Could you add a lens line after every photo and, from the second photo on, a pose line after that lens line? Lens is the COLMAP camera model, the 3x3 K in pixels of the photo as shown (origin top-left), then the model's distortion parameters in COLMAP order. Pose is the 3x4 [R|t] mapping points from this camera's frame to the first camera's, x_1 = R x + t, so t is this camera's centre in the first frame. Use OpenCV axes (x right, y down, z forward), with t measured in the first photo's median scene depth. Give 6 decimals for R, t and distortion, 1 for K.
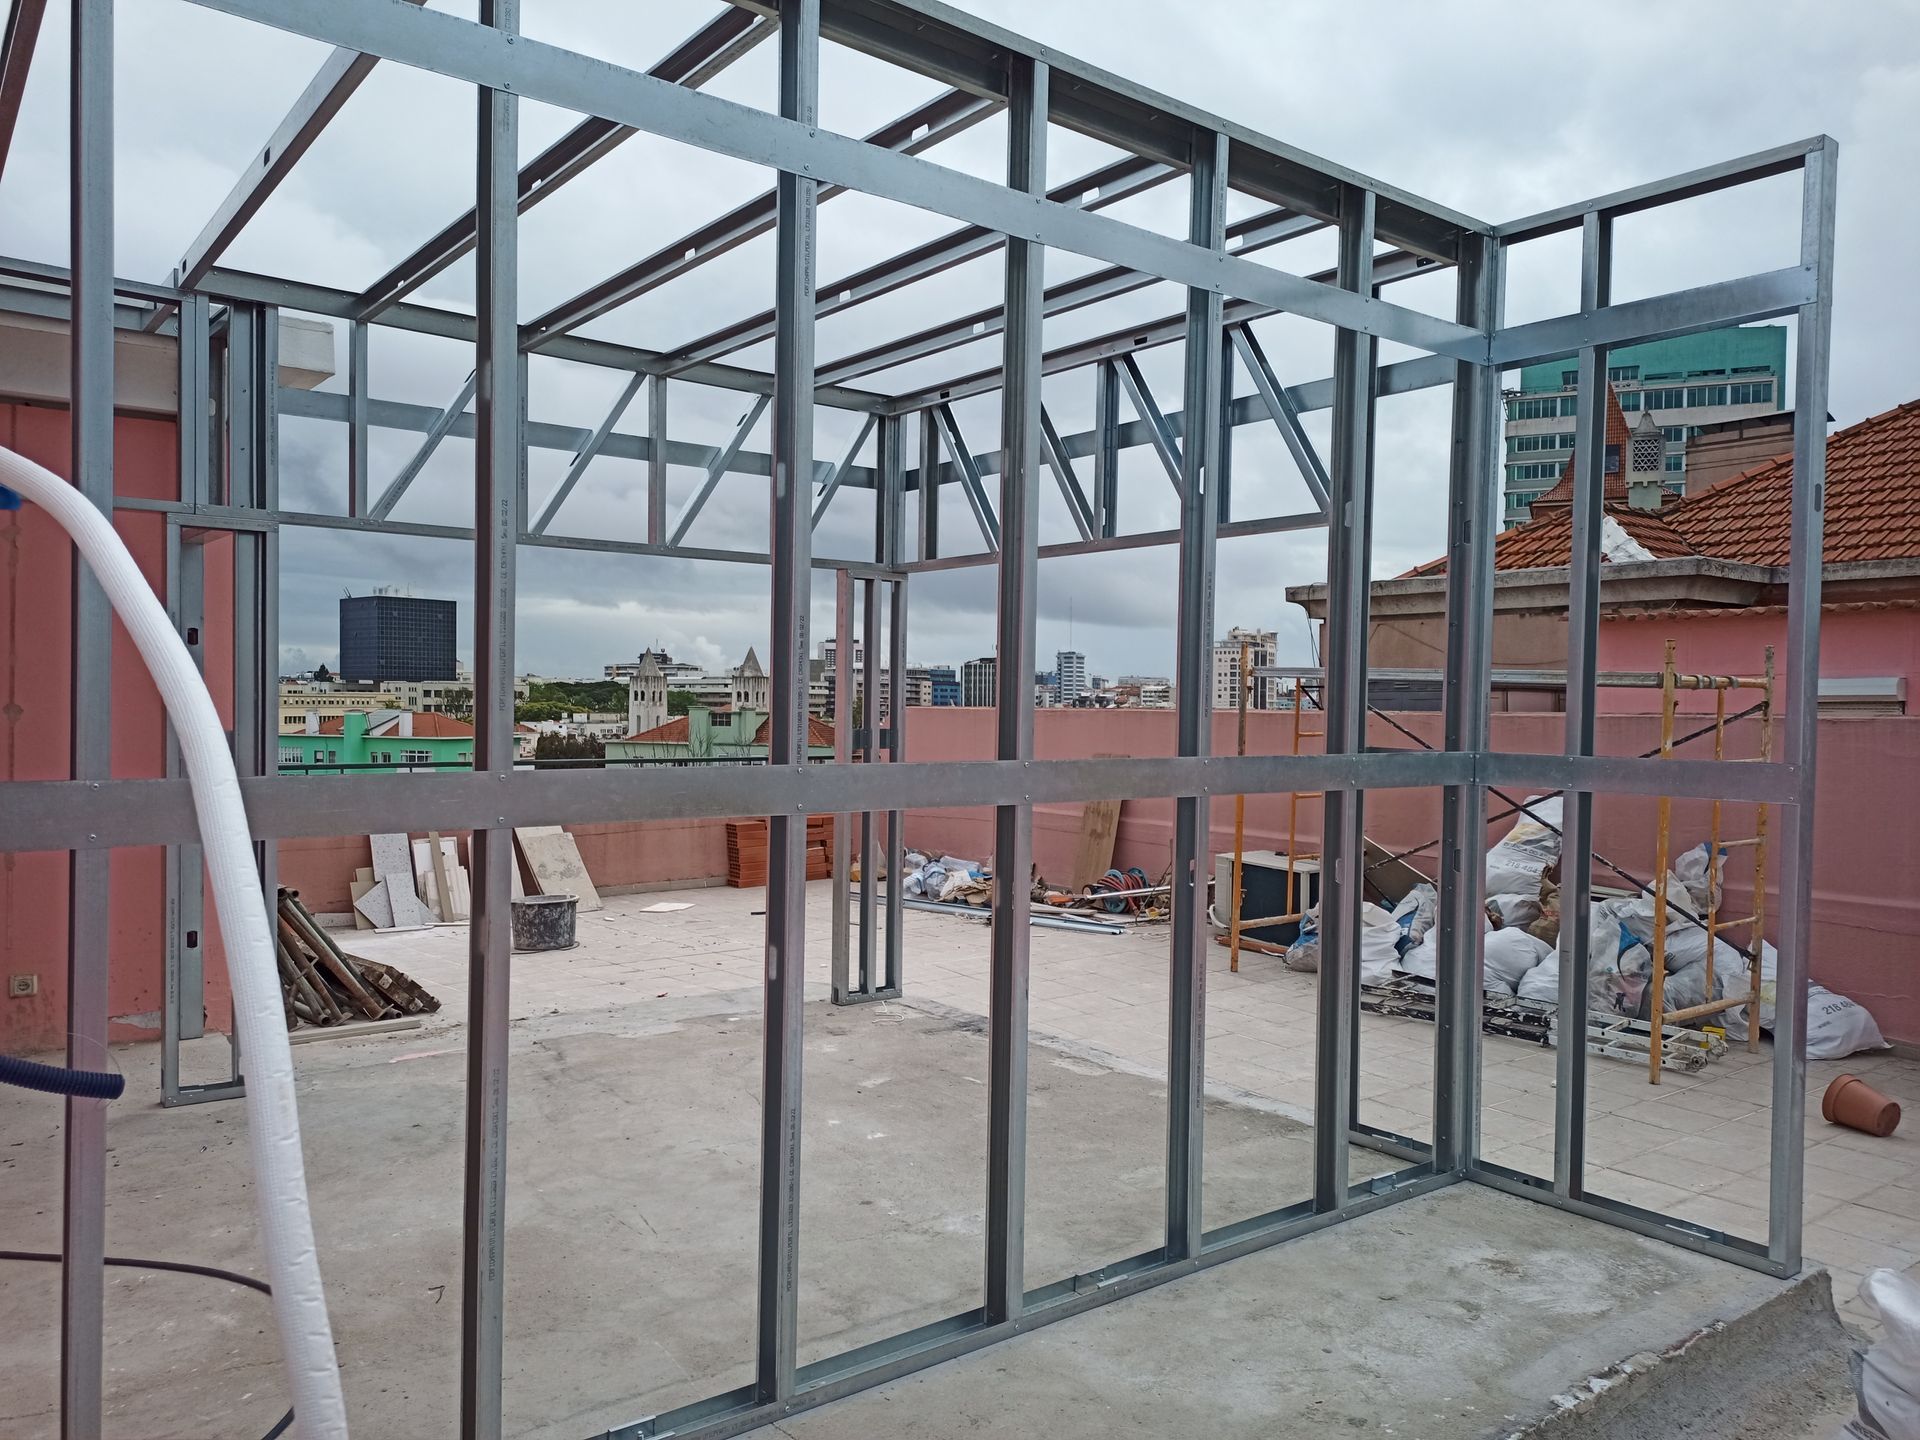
lens RADIAL K [[1427.1, 0, 964.6], [0, 1427.1, 741.1], [0, 0, 1]] dist [0.061225, -0.073276]
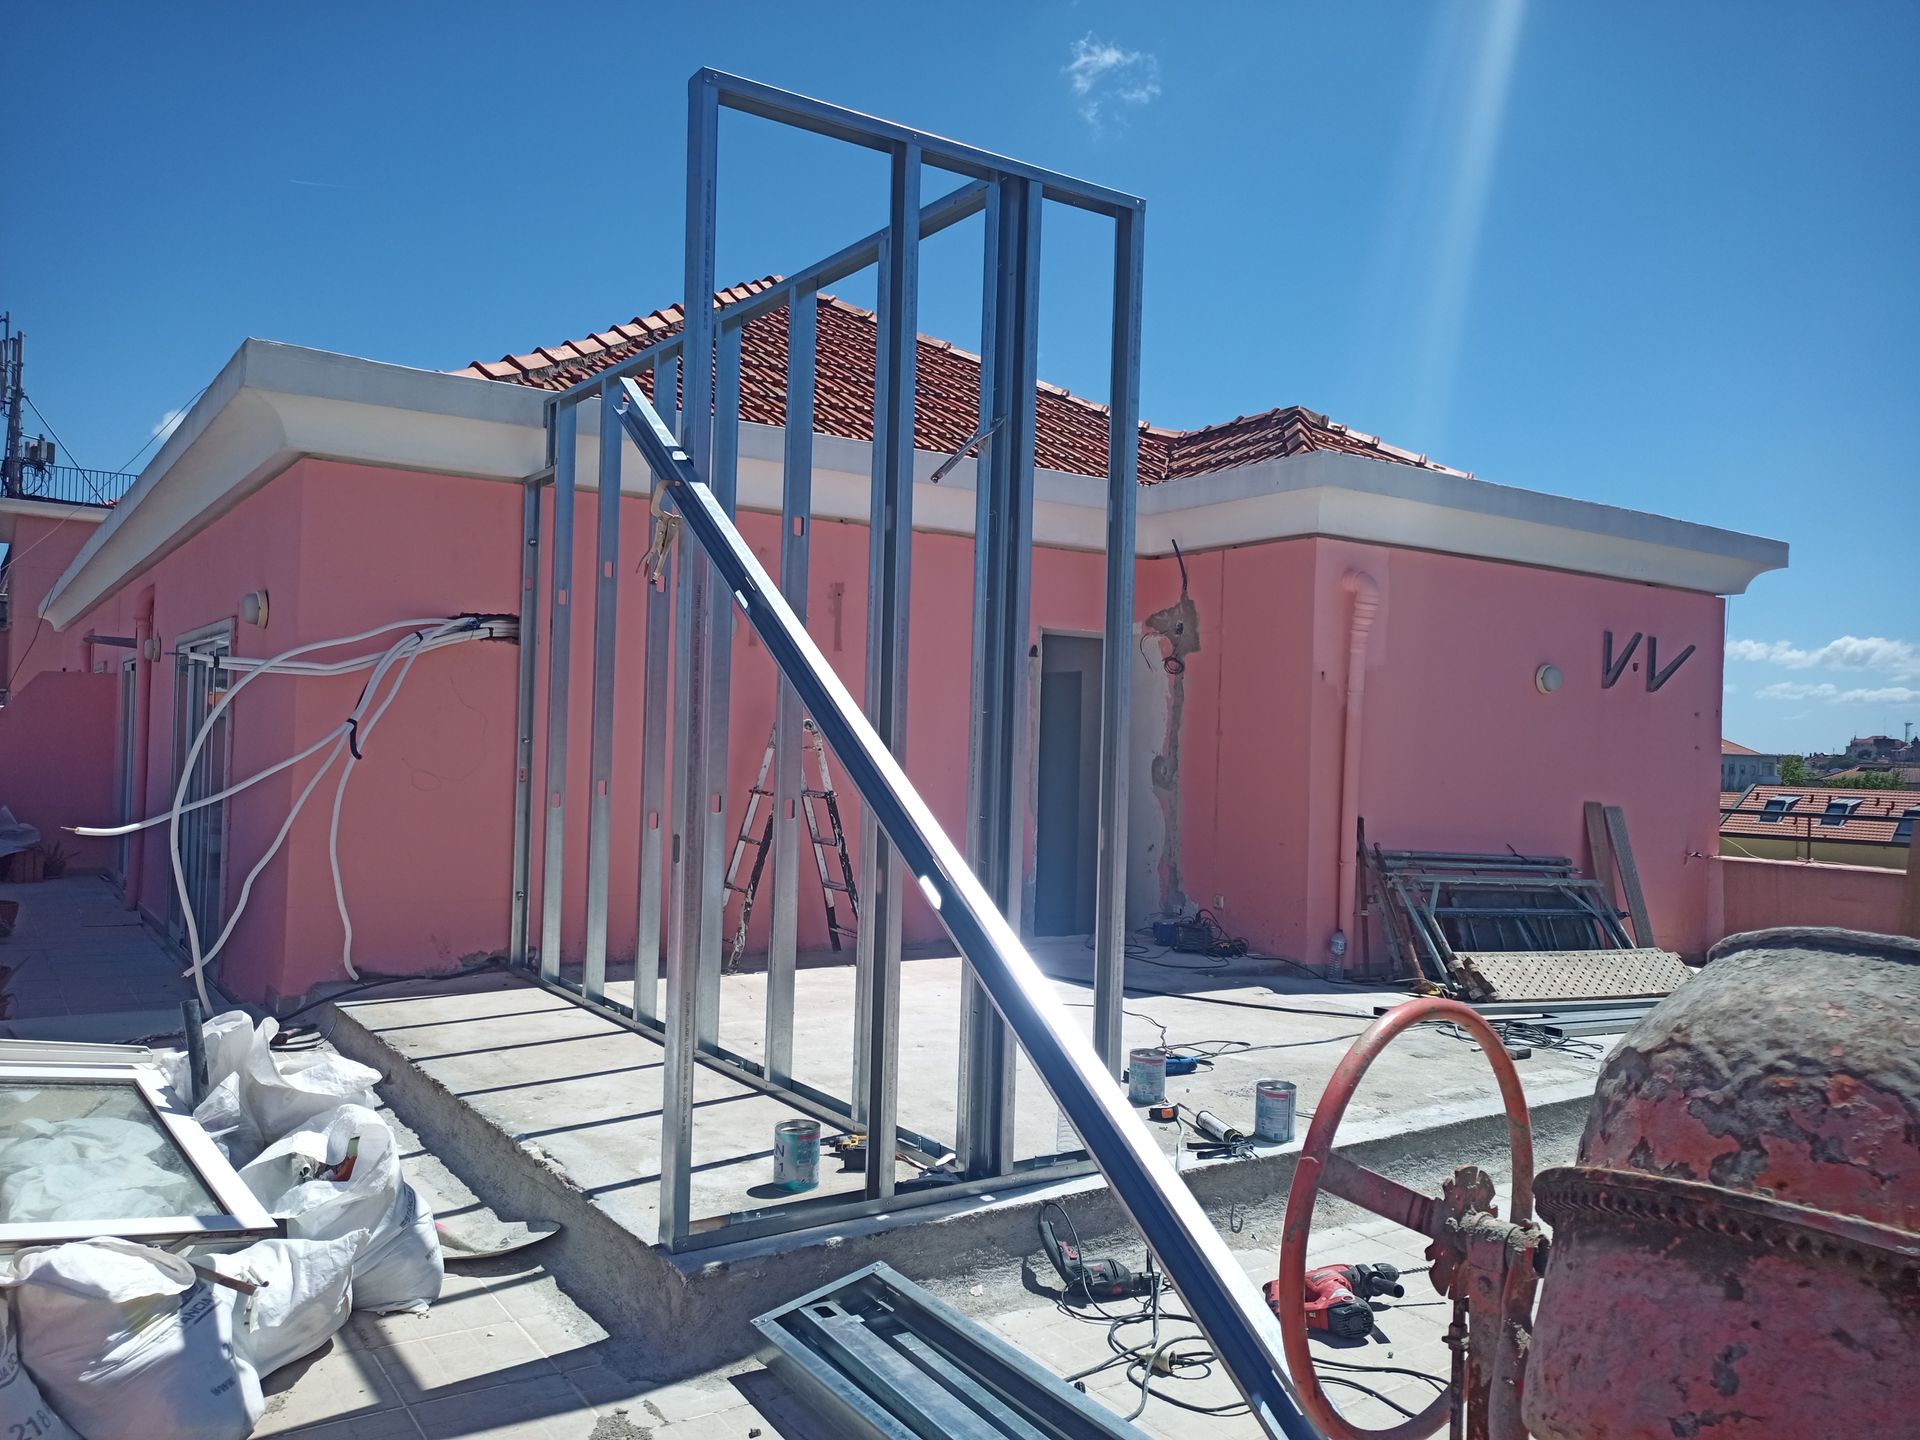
lens RADIAL K [[1427.8, 0, 956.5], [0, 1427.8, 722.0], [0, 0, 1]] dist [0.060988, -0.065652]
pose [[-0.067167, -0.029048, -0.997319, 1.607208], [-0.057596, 0.998022, -0.025190, 0.037196], [0.996078, 0.055750, -0.068707, 1.310226]]
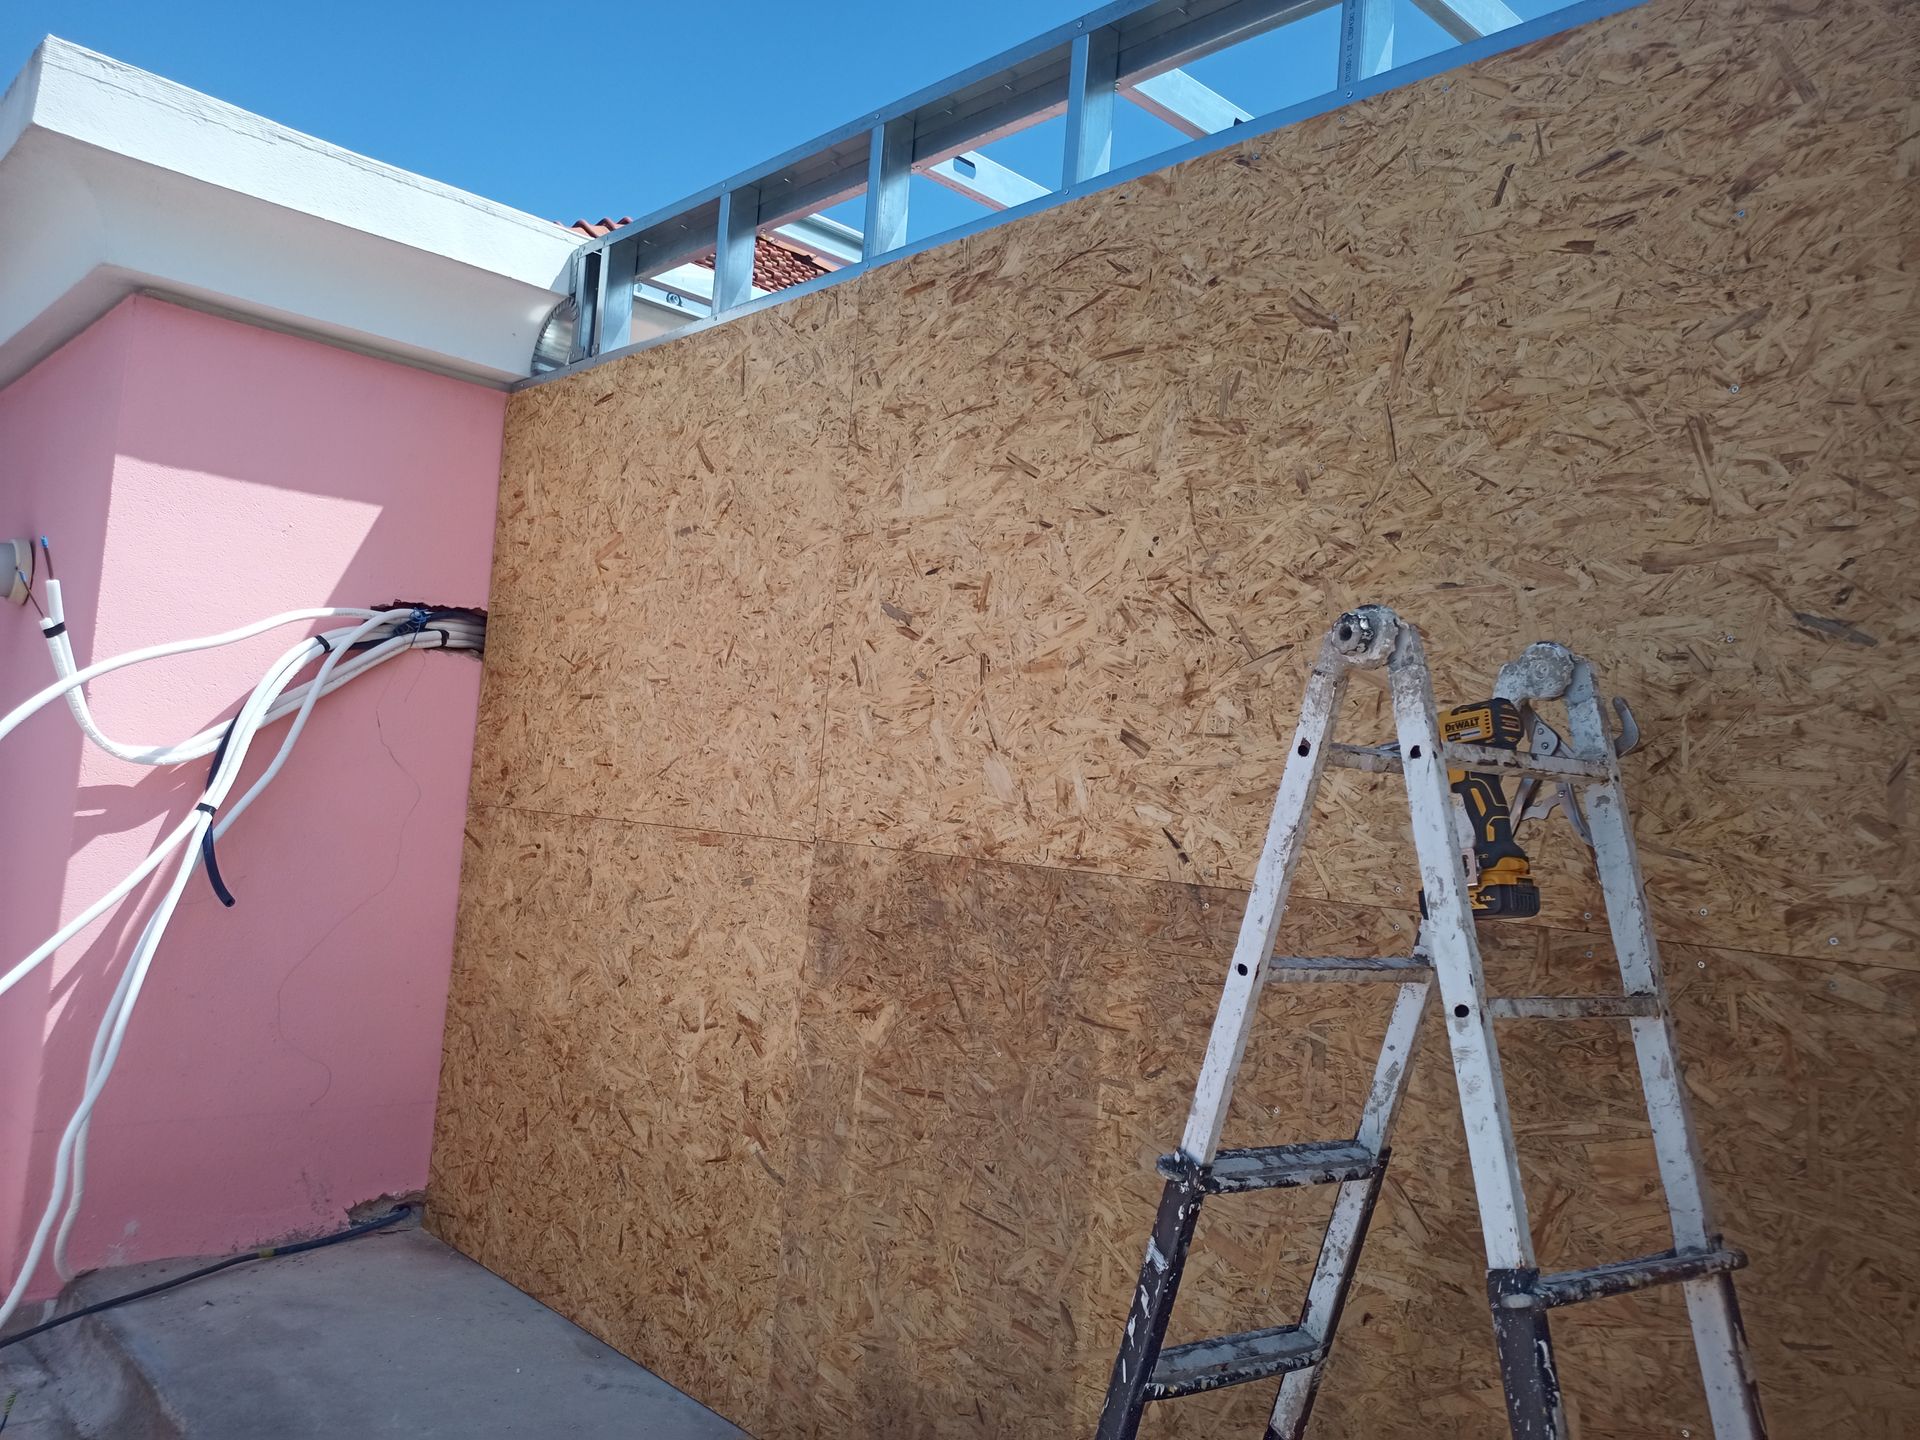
lens RADIAL K [[1460.2, 0, 954.6], [0, 1460.2, 715.5], [0, 0, 1]] dist [0.052703, -0.034847]
pose [[0.076963, -0.070236, -0.994557, 0.837173], [-0.105434, 0.991349, -0.078169, 0.010240], [0.991444, 0.110876, 0.068892, 0.834024]]
